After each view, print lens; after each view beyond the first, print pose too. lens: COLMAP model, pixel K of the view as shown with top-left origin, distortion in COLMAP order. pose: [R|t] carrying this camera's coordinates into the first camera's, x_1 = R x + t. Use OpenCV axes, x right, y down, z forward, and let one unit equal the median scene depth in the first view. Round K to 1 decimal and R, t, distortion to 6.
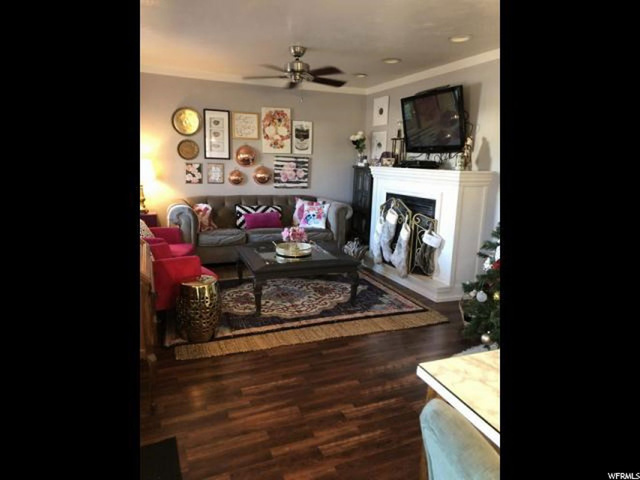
lens RADIAL K [[394.0, 0, 317.4], [0, 394.0, 237.3], [0, 0, 1]] dist [0.031400, -0.001744]
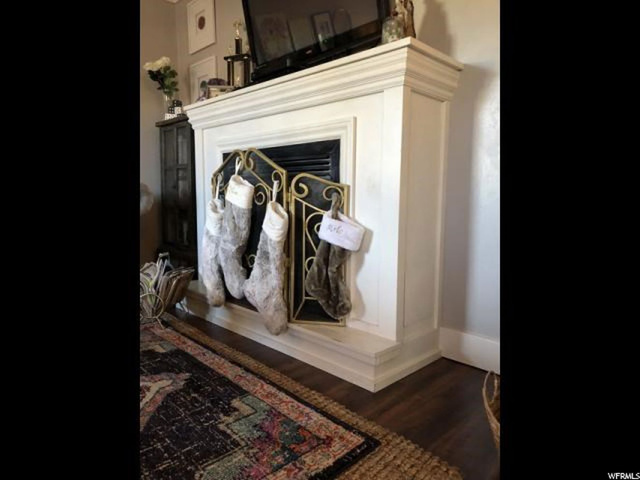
lens RADIAL K [[394.0, 0, 317.4], [0, 394.0, 237.3], [0, 0, 1]] dist [0.031400, -0.001744]
pose [[0.923705, -0.063799, 0.377755, 0.105786], [0.094056, 0.993623, -0.062179, 0.032297], [-0.371379, 0.092965, 0.923815, 0.597048]]
